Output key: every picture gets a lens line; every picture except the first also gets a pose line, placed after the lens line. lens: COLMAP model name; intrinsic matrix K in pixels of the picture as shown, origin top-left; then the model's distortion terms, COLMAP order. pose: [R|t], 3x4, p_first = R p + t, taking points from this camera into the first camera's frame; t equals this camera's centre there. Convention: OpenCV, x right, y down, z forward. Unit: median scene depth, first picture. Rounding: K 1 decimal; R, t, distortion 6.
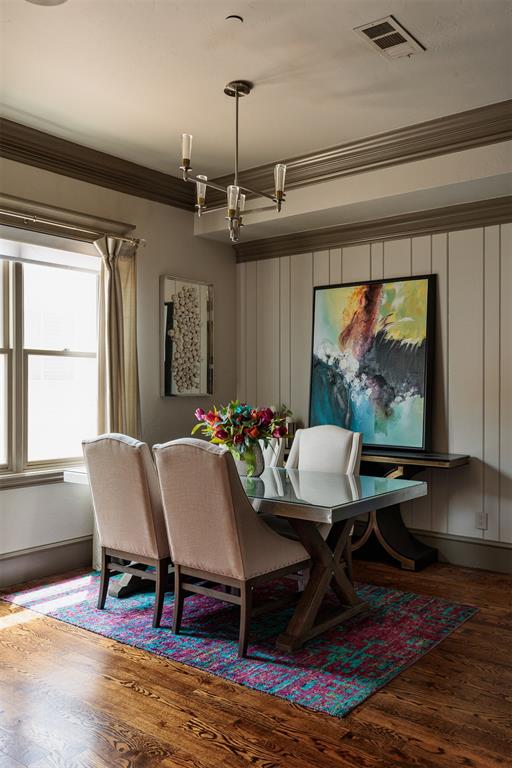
lens RADIAL K [[656.4, 0, 256.0], [0, 656.4, 384.0], [0, 0, 1]] dist [-0.007311, 0.004350]
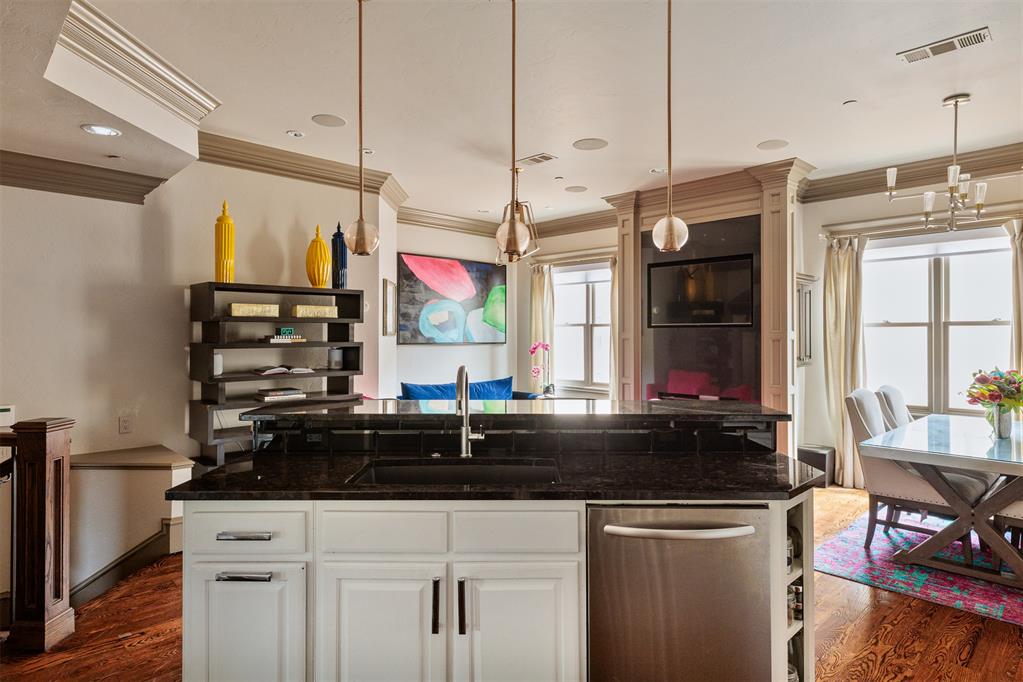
lens RADIAL K [[584.3, 0, 511.5], [0, 584.3, 341.0], [0, 0, 1]] dist [0.000898, 0.000392]
pose [[-0.129948, 0.004610, -0.991510, 0.828766], [-0.000773, 0.999988, 0.004751, -0.017576], [0.991521, 0.001384, -0.129943, 0.258846]]
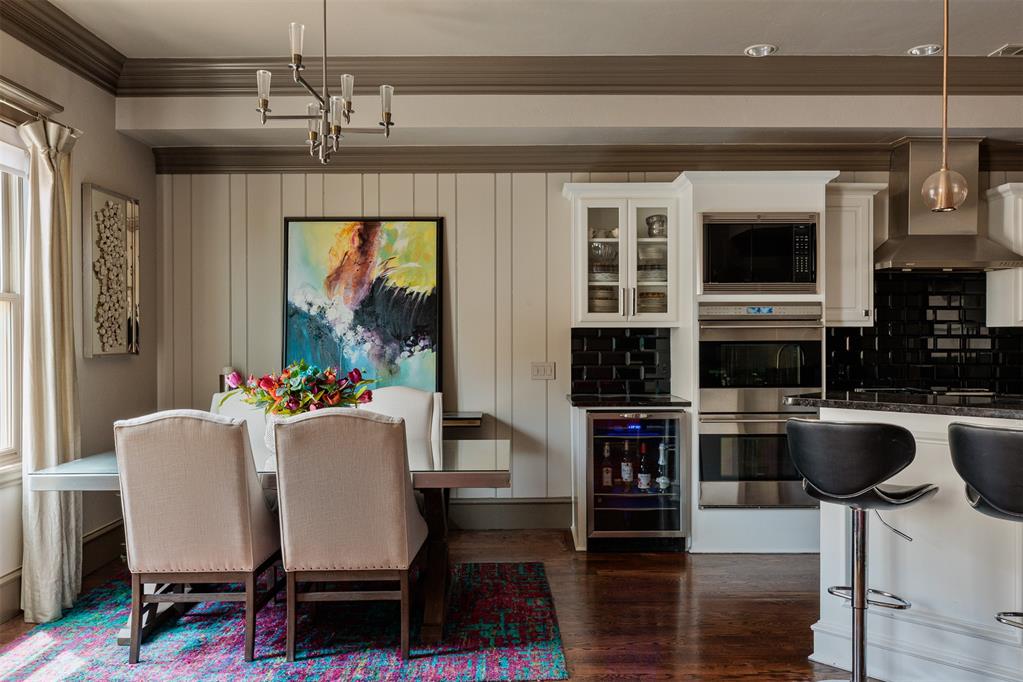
lens RADIAL K [[813.4, 0, 511.5], [0, 813.4, 341.0], [0, 0, 1]] dist [0.000845, -0.000727]
pose [[0.776026, -0.011737, 0.630591, -0.362021], [0.006316, 0.999921, 0.010839, -0.006002], [-0.630669, -0.004429, 0.776039, 0.055818]]
